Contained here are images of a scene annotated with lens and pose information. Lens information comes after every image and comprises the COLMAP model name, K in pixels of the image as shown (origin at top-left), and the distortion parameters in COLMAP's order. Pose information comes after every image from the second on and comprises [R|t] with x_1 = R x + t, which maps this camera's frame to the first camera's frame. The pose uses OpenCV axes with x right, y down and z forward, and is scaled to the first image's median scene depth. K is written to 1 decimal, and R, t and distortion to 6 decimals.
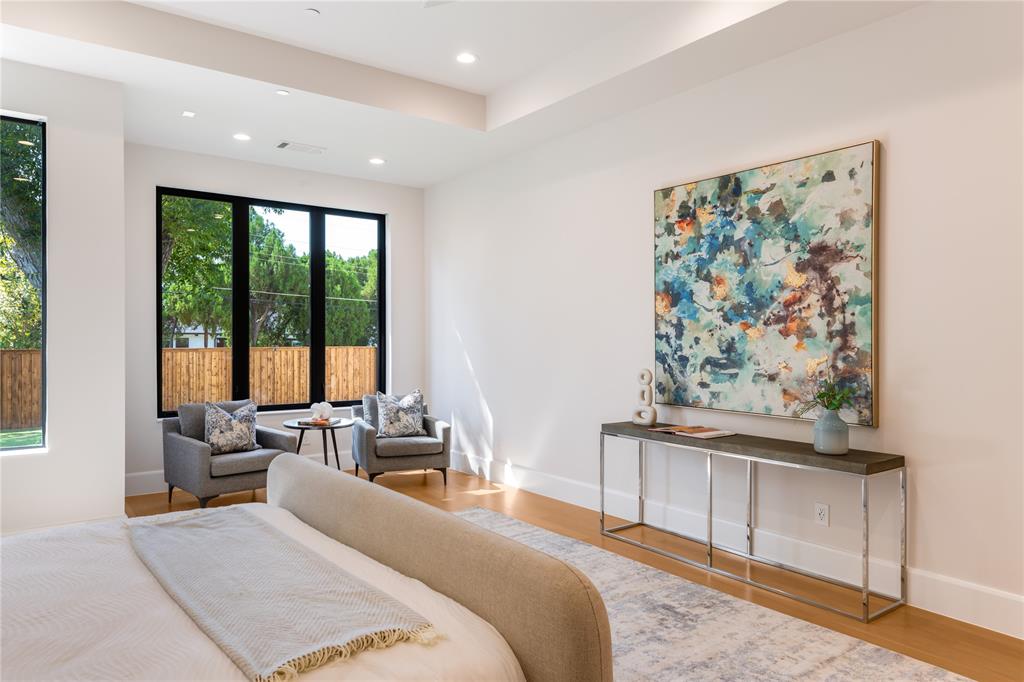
lens RADIAL K [[676.3, 0, 518.6], [0, 676.3, 339.1], [0, 0, 1]] dist [0.004897, -0.003174]
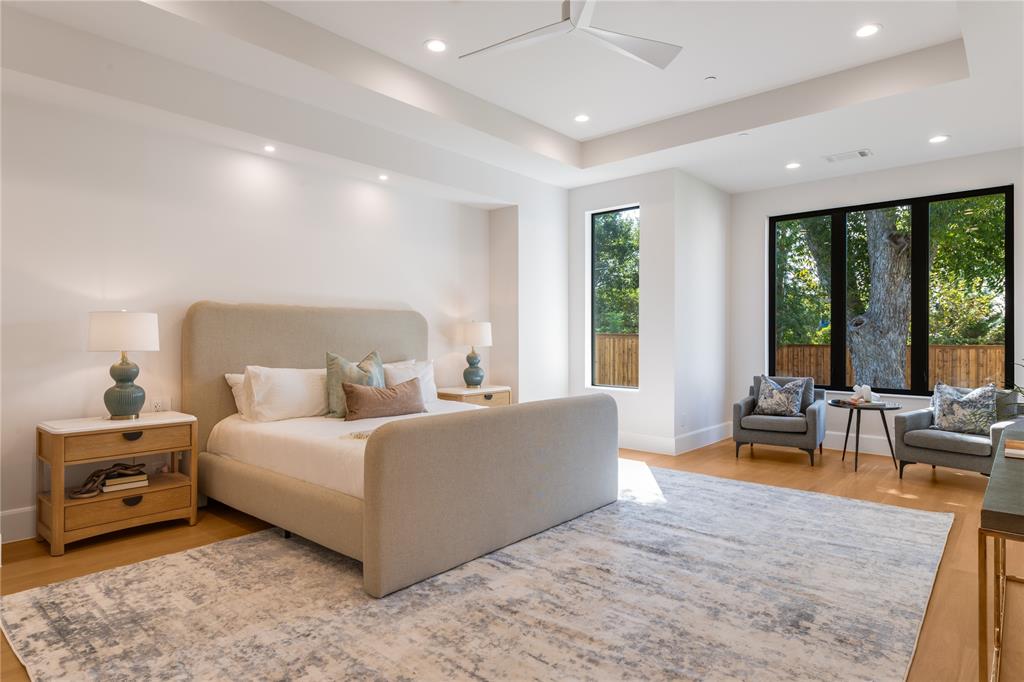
lens RADIAL K [[569.4, 0, 510.9], [0, 569.4, 327.4], [0, 0, 1]] dist [0.003806, -0.000081]
pose [[0.194186, -0.020072, -0.980759, 0.638523], [-0.005089, 0.999757, -0.021469, 0.031329], [0.980952, 0.009160, 0.194036, 0.355265]]
